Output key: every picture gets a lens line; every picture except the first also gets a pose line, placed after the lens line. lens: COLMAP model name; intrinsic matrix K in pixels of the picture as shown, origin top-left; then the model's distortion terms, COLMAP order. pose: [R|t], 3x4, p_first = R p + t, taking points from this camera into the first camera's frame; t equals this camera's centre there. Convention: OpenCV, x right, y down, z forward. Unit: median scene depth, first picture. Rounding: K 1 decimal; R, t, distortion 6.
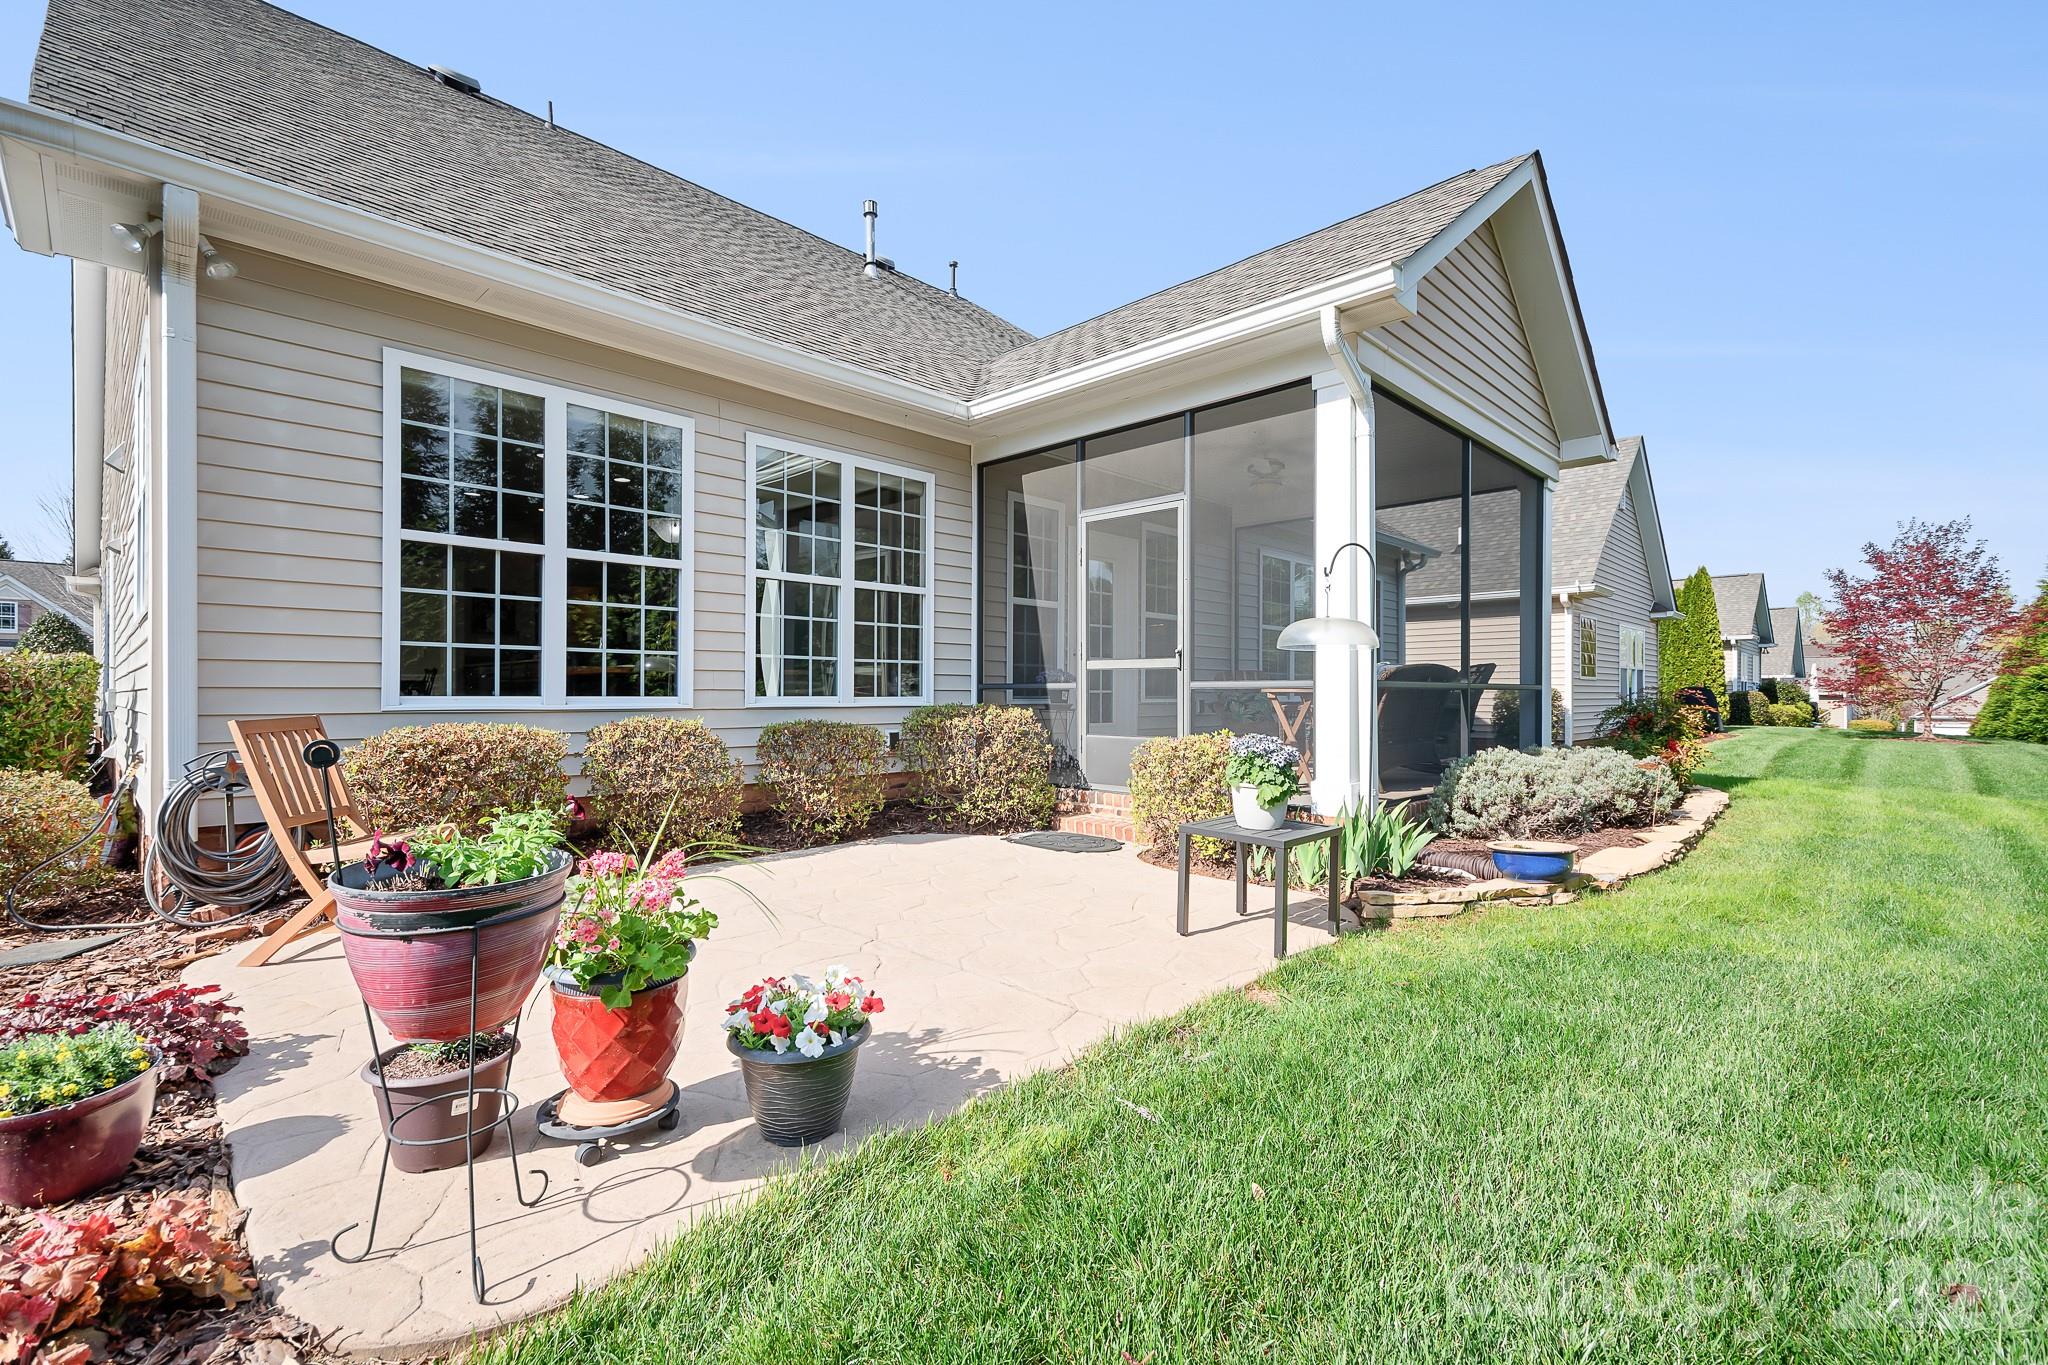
lens RADIAL K [[902.2, 0, 1025.1], [0, 902.2, 684.9], [0, 0, 1]] dist [0.020374, -0.000140]
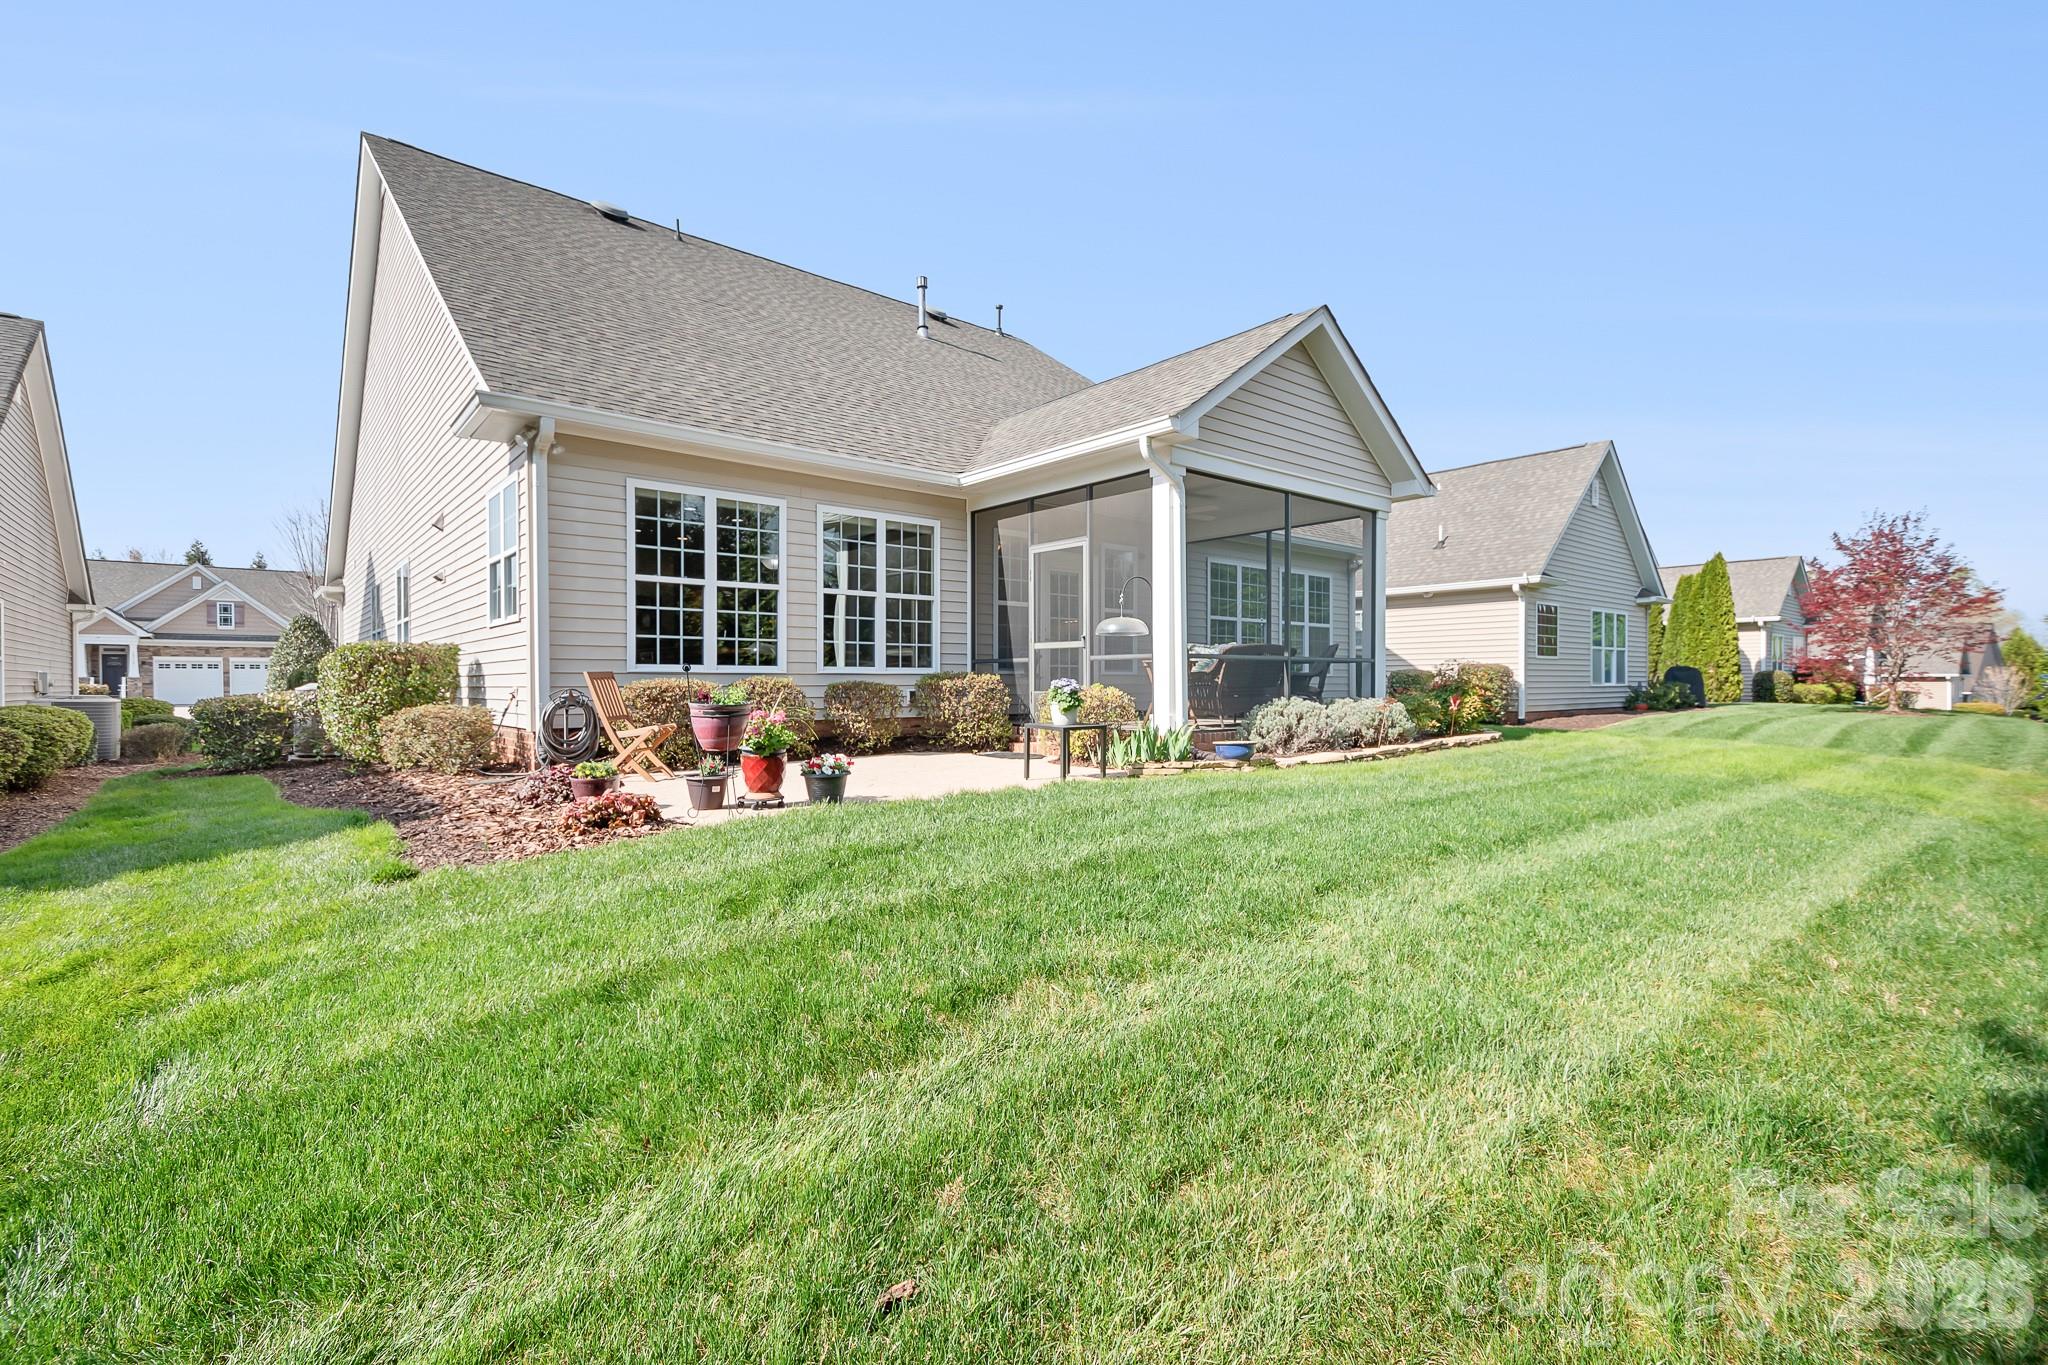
lens RADIAL K [[922.3, 0, 1024.0], [0, 922.3, 682.5], [0, 0, 1]] dist [0.013811, -0.000079]
pose [[0.995145, -0.003411, -0.098360, 0.218949], [0.004418, 0.999940, 0.010026, 0.025745], [0.098320, -0.010411, 0.995100, -0.603906]]
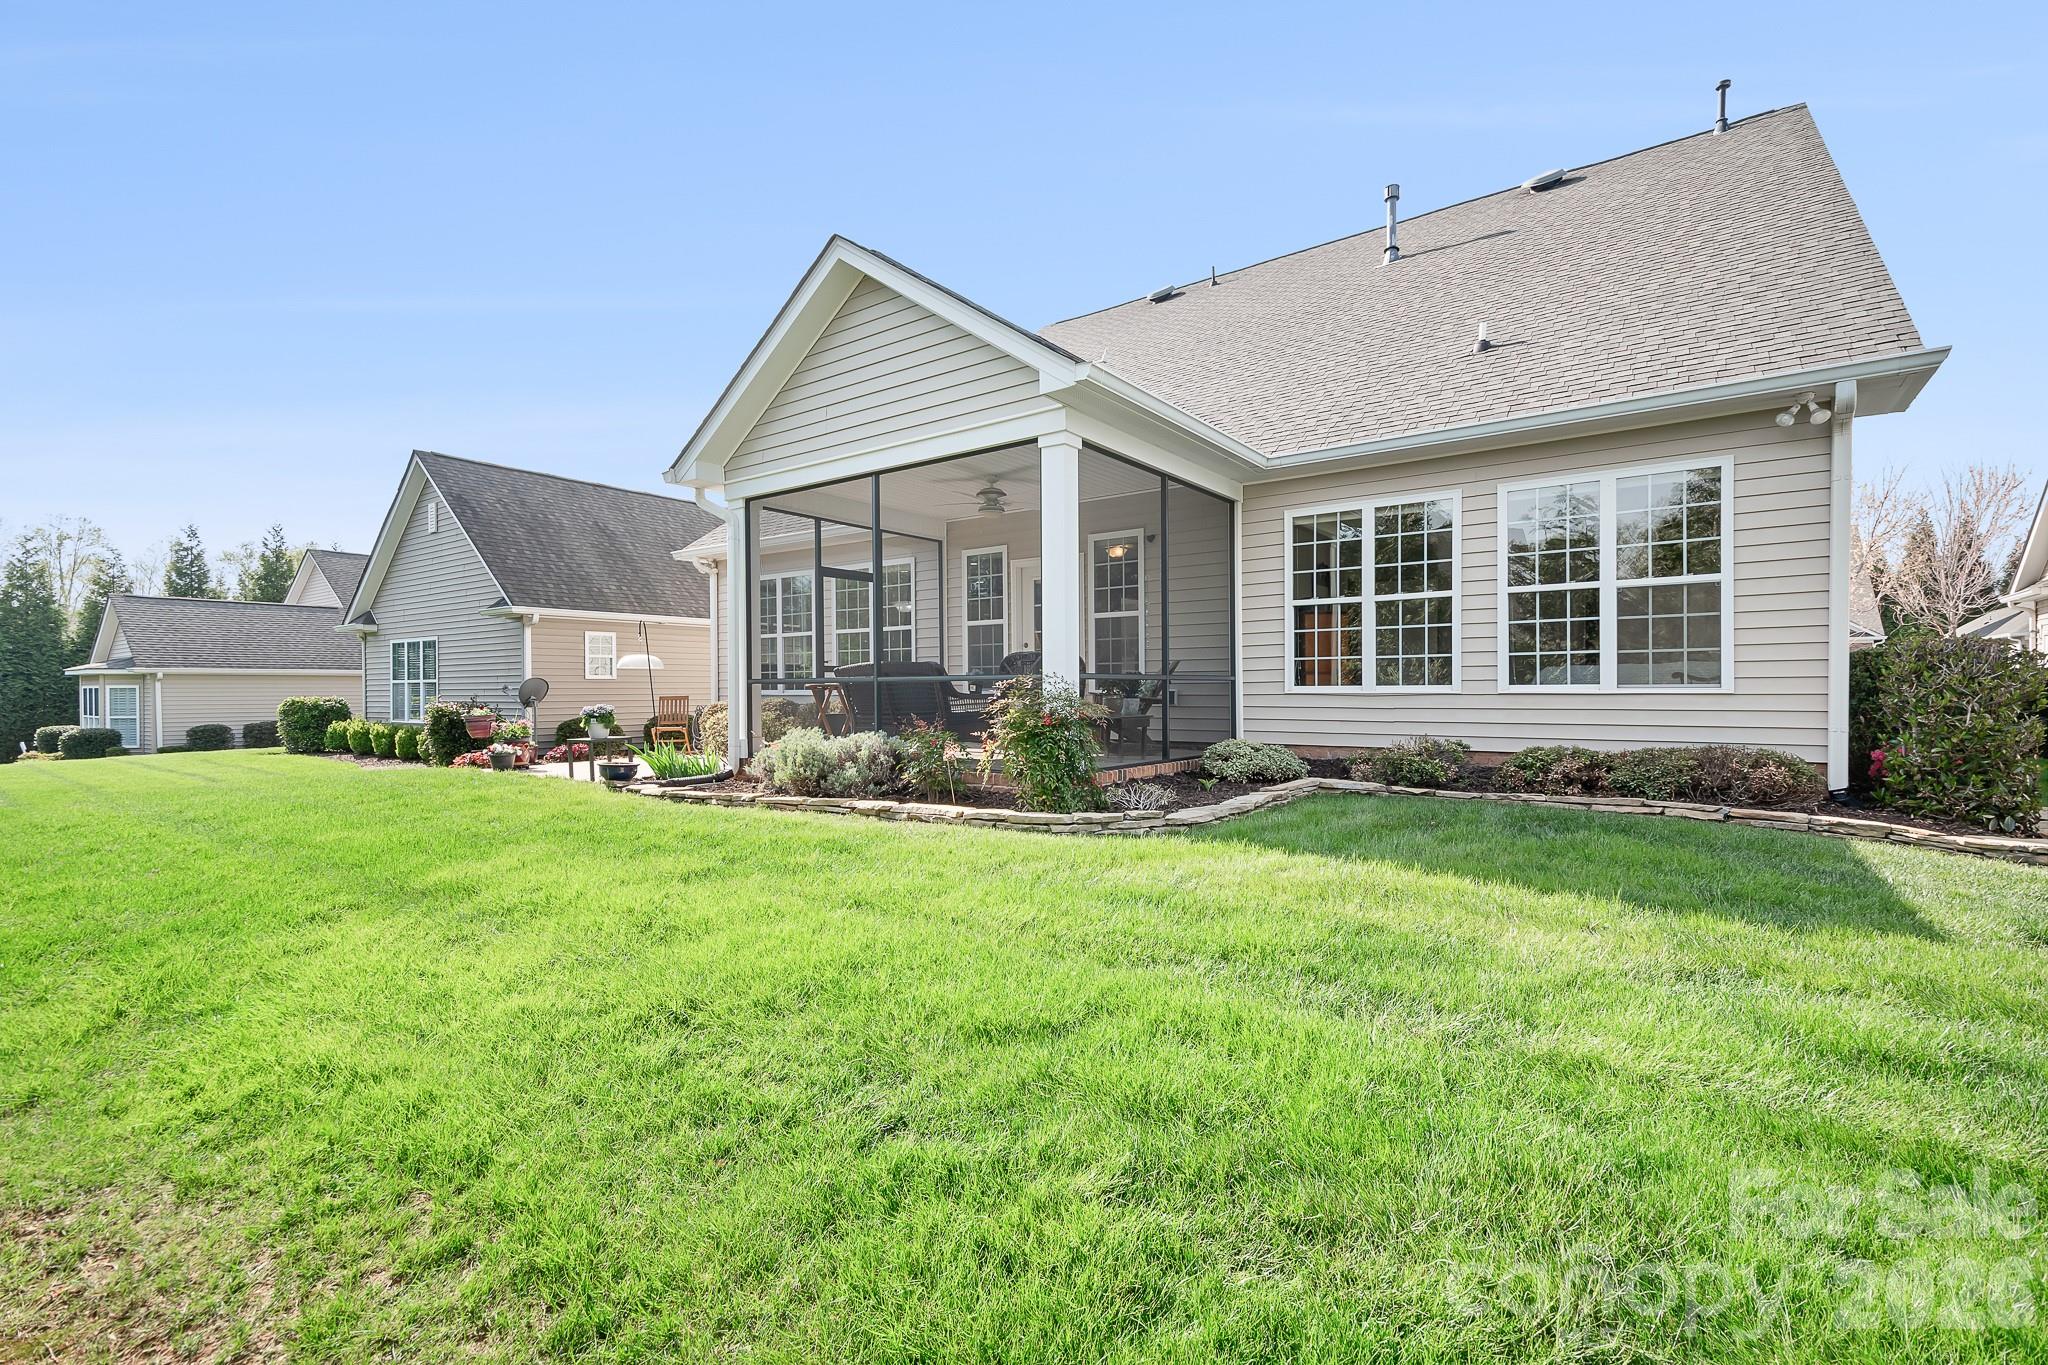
lens RADIAL K [[922.3, 0, 1024.0], [0, 922.3, 682.5], [0, 0, 1]] dist [0.013811, -0.000079]
pose [[0.148928, -0.023405, -0.988571, 0.875580], [0.009194, 0.999709, -0.022284, 0.031866], [0.988805, -0.005770, 0.149100, 0.101294]]
